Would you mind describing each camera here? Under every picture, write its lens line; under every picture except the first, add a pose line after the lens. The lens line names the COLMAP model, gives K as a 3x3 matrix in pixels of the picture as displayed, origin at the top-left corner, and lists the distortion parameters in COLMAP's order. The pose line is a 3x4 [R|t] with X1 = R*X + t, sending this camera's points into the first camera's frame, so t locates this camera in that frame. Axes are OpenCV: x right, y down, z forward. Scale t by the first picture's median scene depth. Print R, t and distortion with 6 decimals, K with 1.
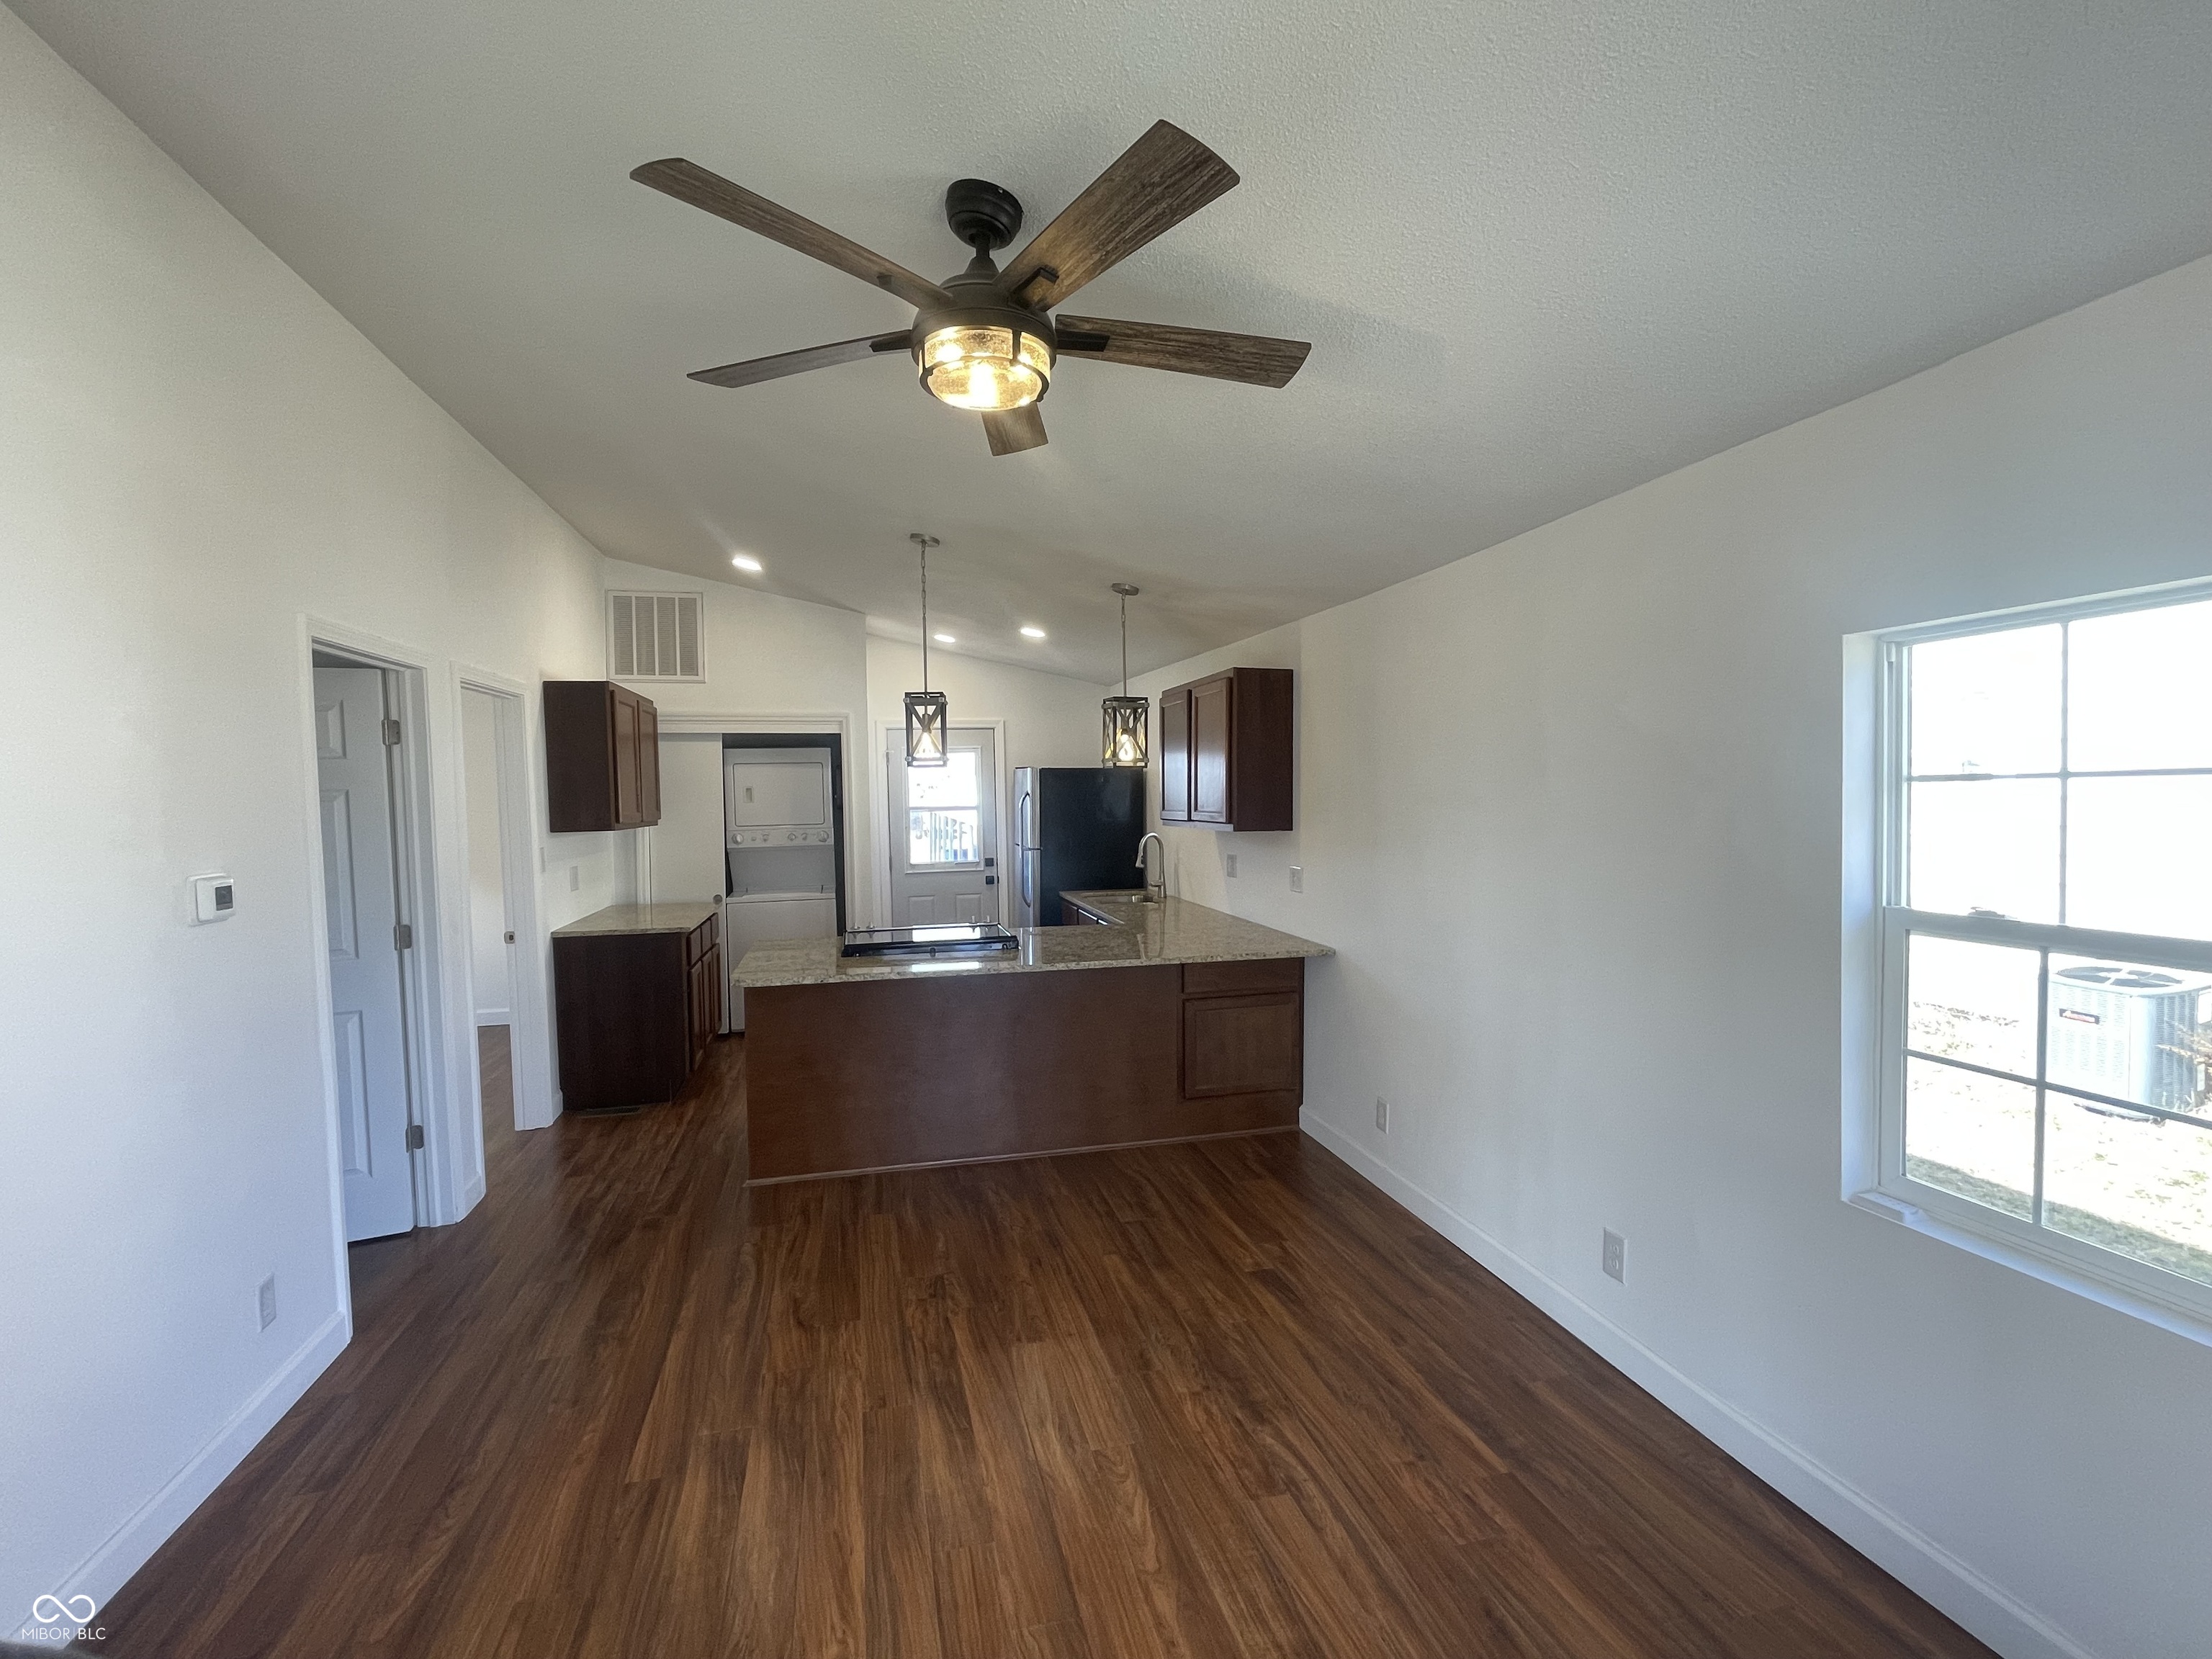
lens RADIAL K [[969.1, 0, 1095.5], [0, 969.1, 830.3], [0, 0, 1]] dist [0.001777, 0.000302]
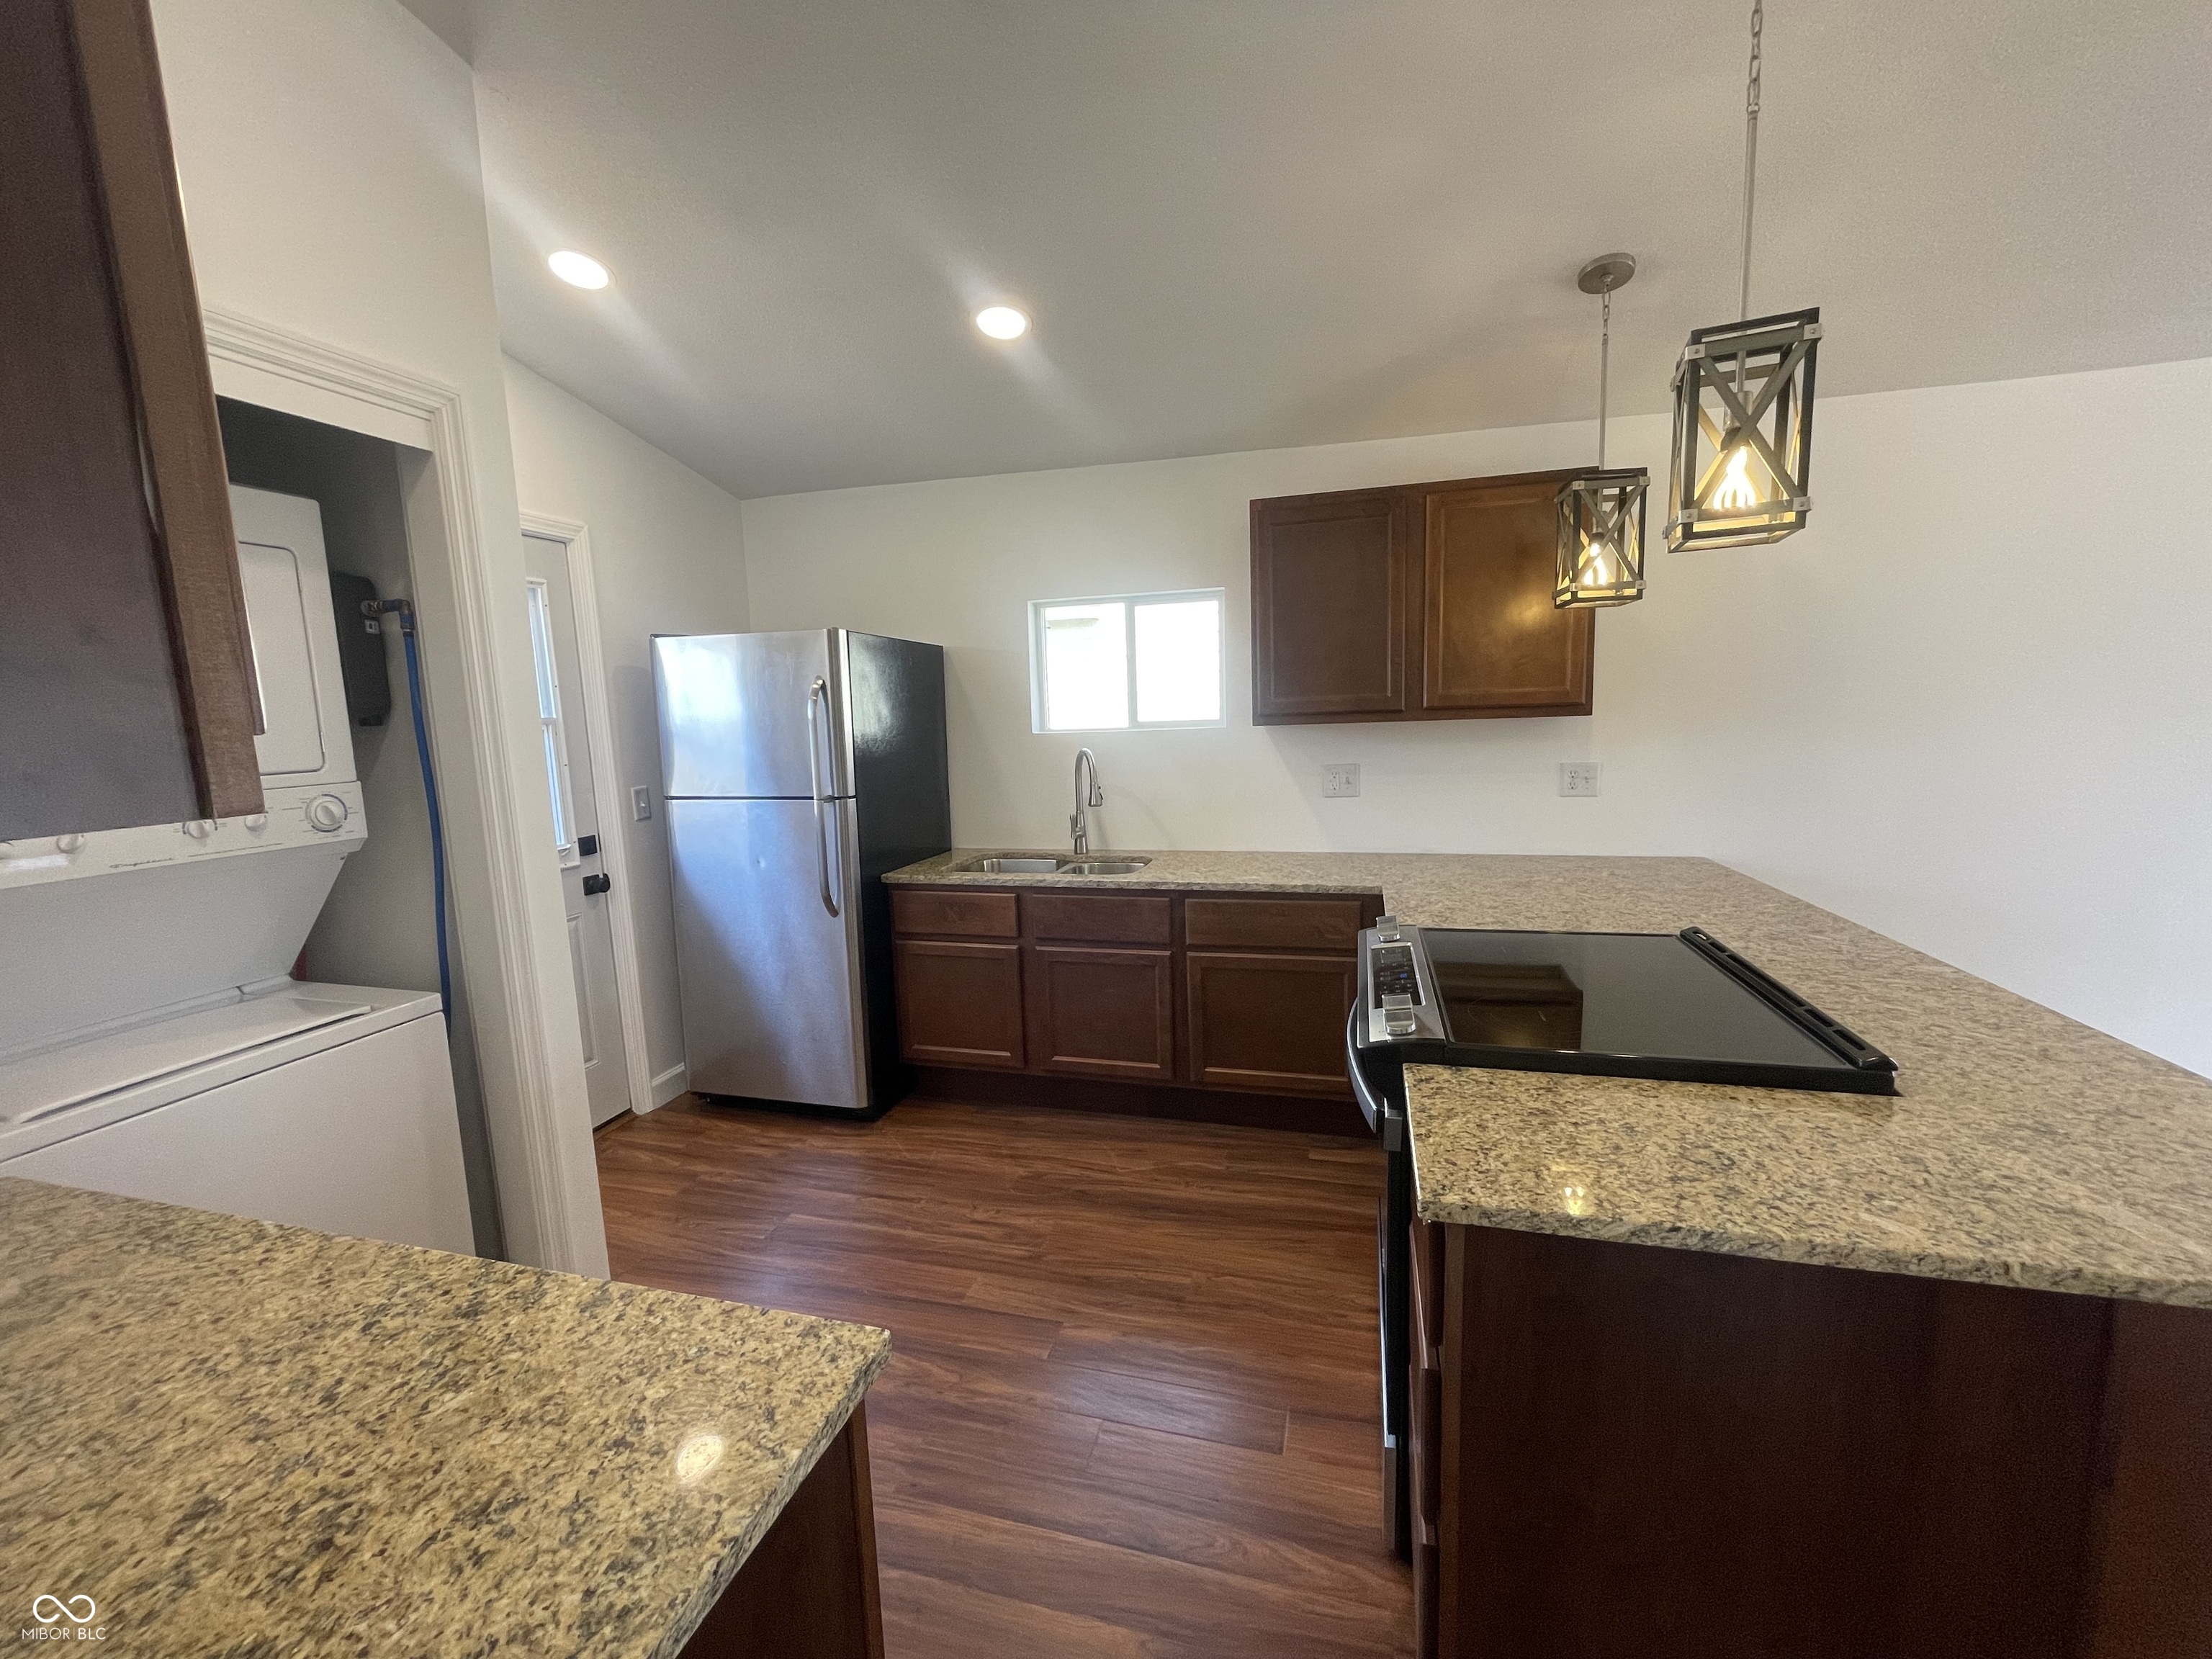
lens RADIAL K [[885.6, 0, 1102.1], [0, 885.6, 836.5], [0, 0, 1]] dist [-0.010443, -0.000296]
pose [[0.509338, -0.123363, 0.851678, -0.496333], [0.063691, 0.992361, 0.105651, 0.000257], [-0.858206, 0.000432, 0.513305, 0.859994]]
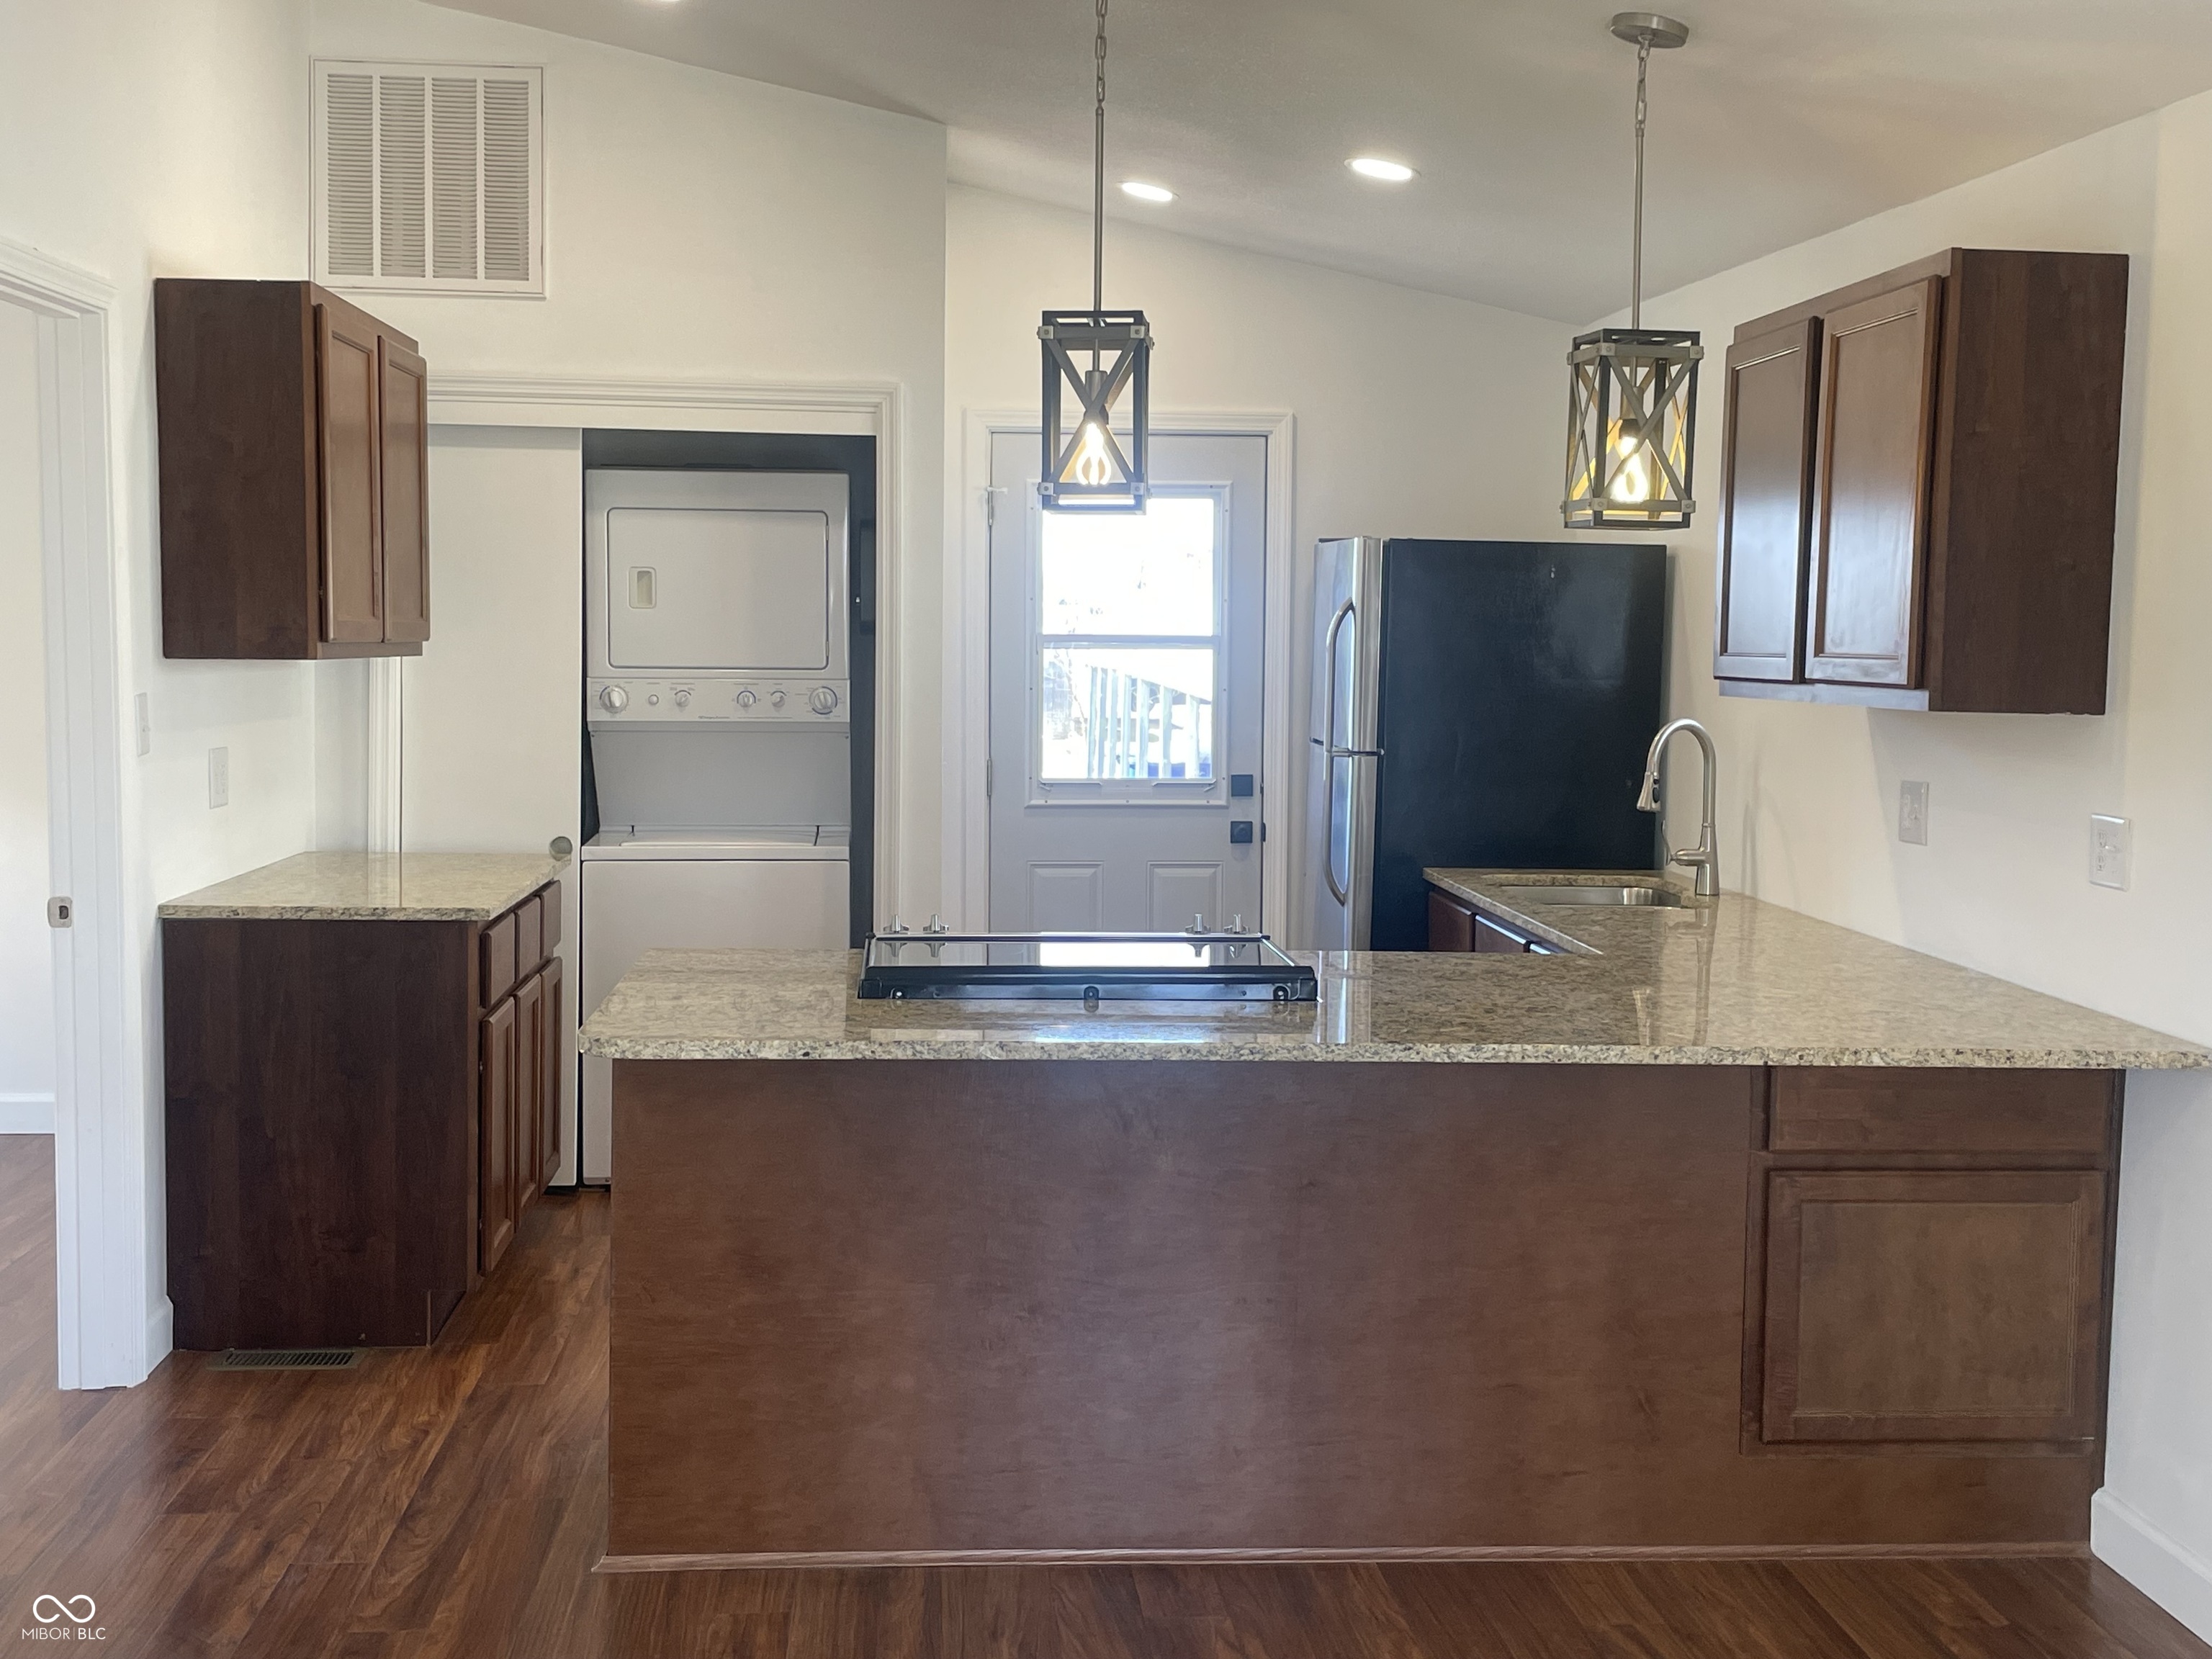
lens RADIAL K [[2467.2, 0, 1107.7], [0, 2467.2, 790.2], [0, 0, 1]] dist [0.126025, -0.232537]
pose [[0.986551, 0.038523, -0.158847, -0.009415], [-0.035060, 0.999084, 0.024546, 0.018095], [0.159647, -0.018646, 0.986998, 0.039229]]
